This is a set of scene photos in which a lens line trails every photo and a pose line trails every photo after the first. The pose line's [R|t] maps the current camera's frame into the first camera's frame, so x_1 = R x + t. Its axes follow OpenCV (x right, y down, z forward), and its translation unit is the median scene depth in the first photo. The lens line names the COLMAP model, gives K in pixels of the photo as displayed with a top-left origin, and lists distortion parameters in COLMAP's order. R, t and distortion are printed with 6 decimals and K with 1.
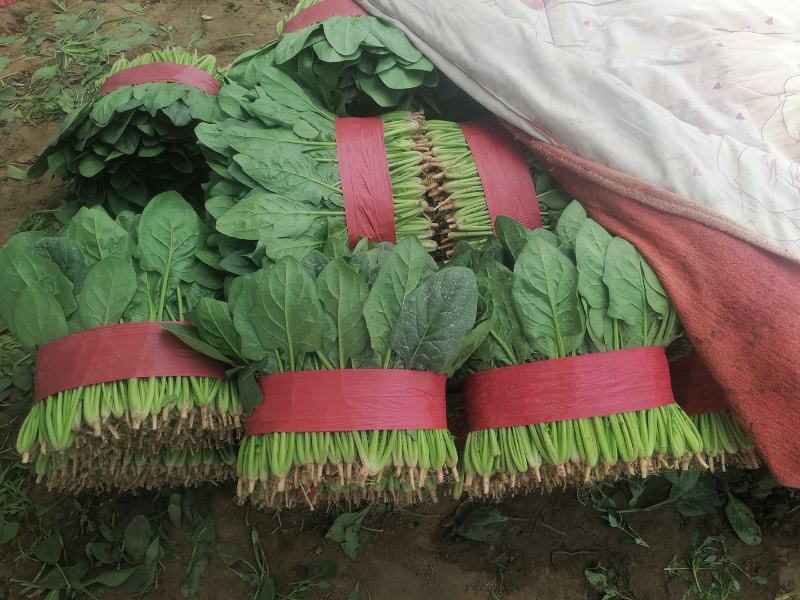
lens RADIAL K [[596.0, 0, 400.0], [0, 596.0, 300.0], [0, 0, 1]] dist [0.002204, -0.006643]
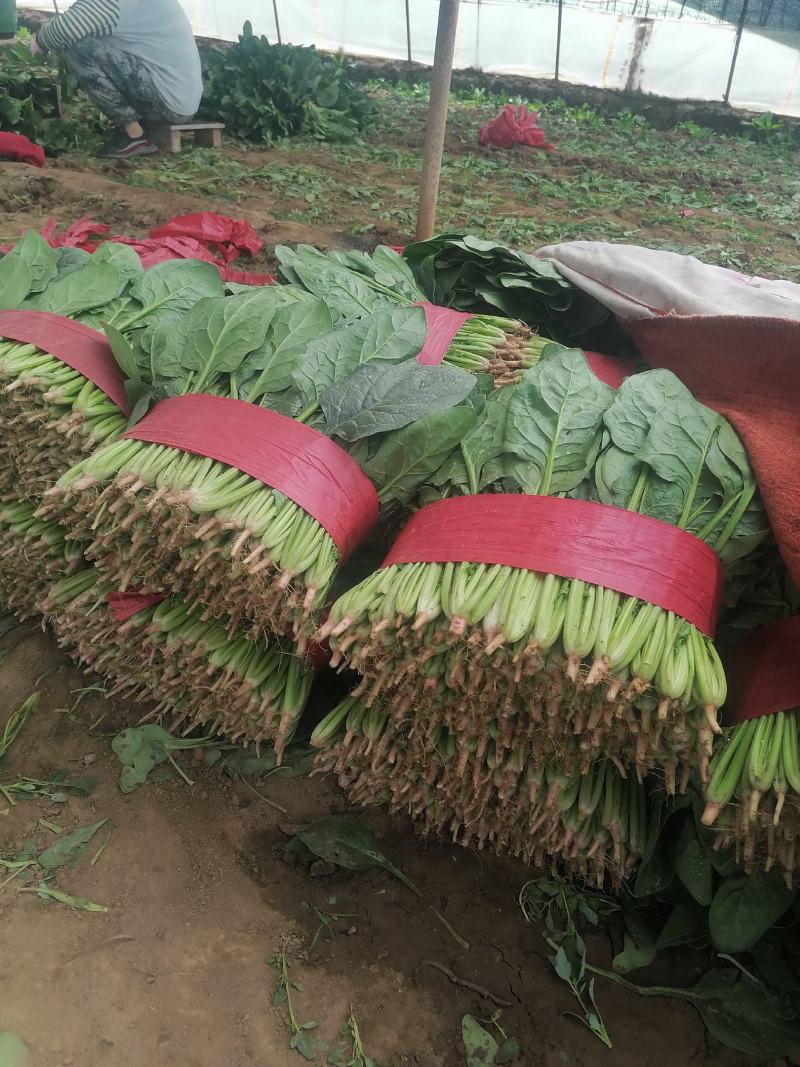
lens RADIAL K [[785.9, 0, 400.0], [0, 785.9, 533.5], [0, 0, 1]] dist [0.038825, -0.002364]
pose [[0.876310, 0.339331, -0.341958, 0.427258], [-0.462133, 0.792603, -0.397759, 0.515022], [0.136065, 0.506591, 0.851383, 0.284566]]
